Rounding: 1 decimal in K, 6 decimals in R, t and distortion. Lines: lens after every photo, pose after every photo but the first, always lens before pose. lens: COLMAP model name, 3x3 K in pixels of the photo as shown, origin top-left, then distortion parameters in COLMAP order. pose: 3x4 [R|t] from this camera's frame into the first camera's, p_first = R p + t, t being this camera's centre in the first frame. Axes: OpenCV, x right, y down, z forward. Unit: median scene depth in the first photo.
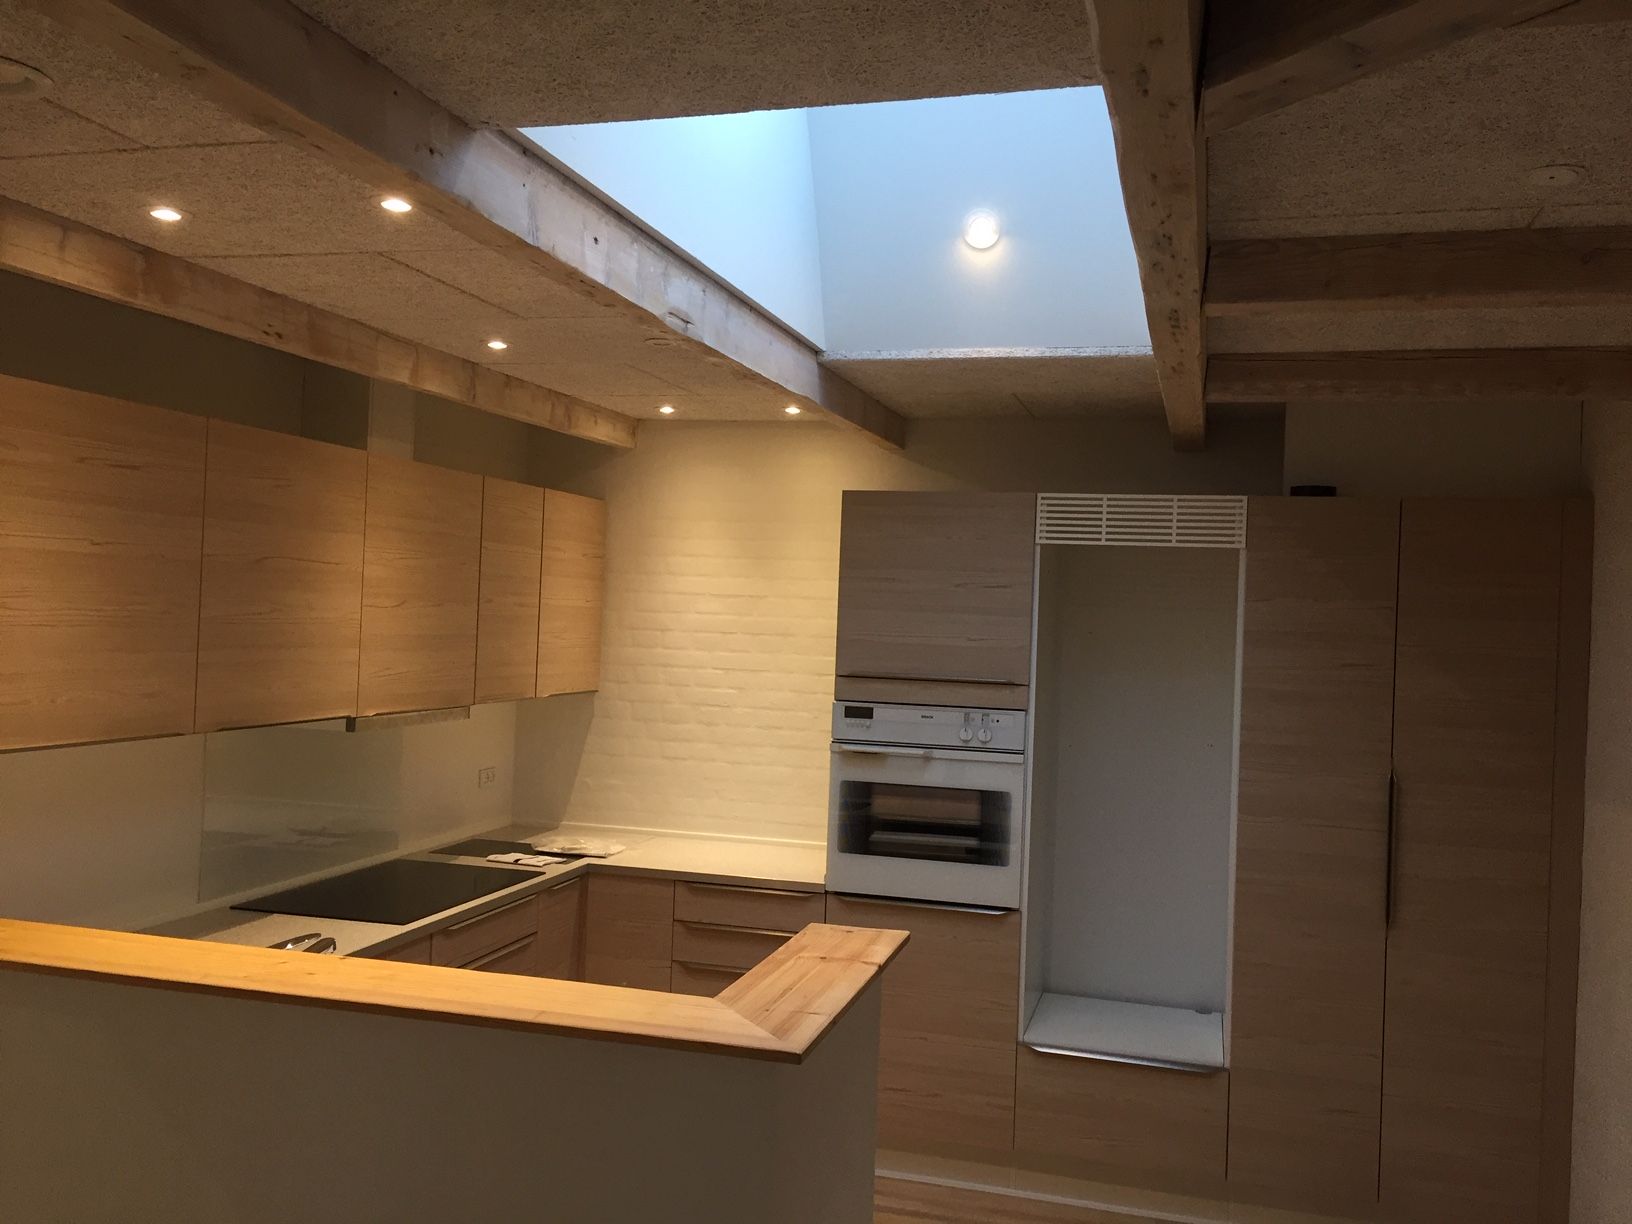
lens RADIAL K [[1397.4, 0, 818.5], [0, 1397.4, 613.0], [0, 0, 1]] dist [0.047872, -0.021579]
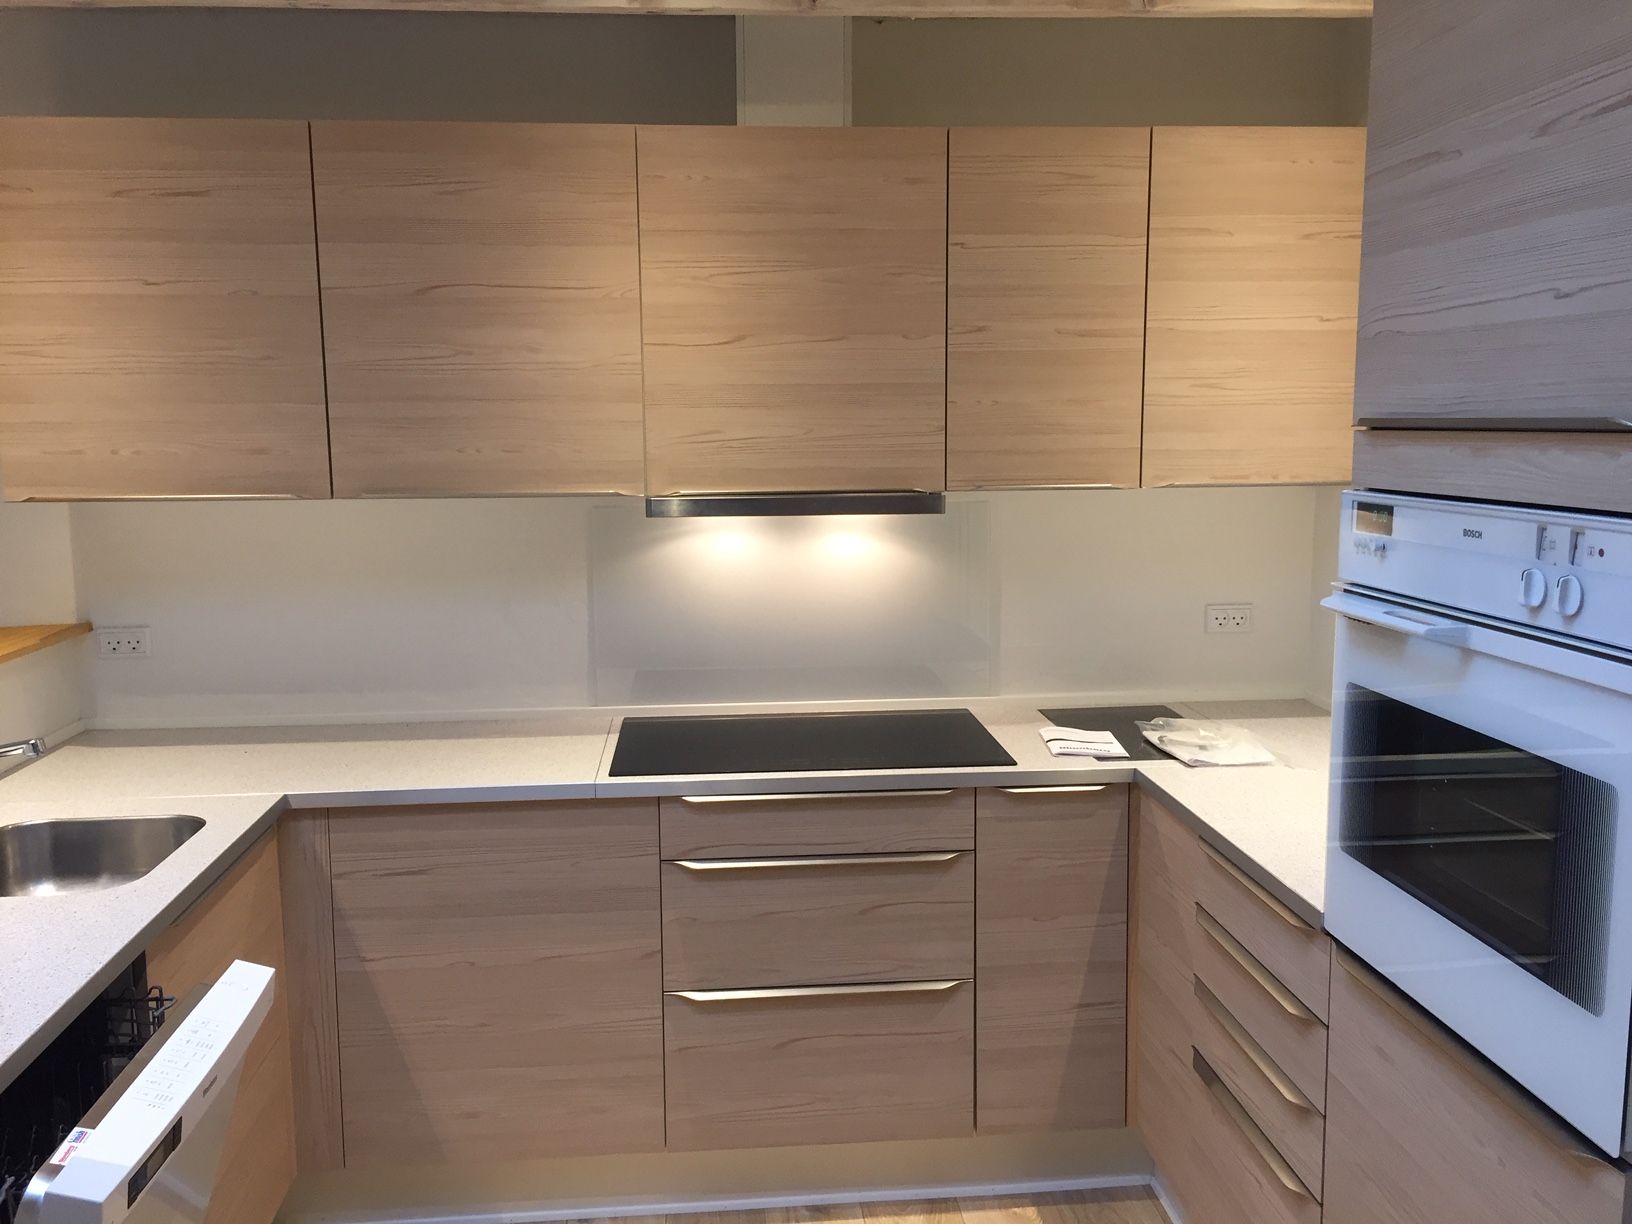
lens RADIAL K [[1397.4, 0, 815.8], [0, 1397.4, 609.8], [0, 0, 1]] dist [0.047872, -0.021579]
pose [[0.347685, 0.086364, -0.933625, 0.393726], [0.022350, 0.994702, 0.100337, 0.060094], [0.937345, -0.055752, 0.343913, 0.802060]]
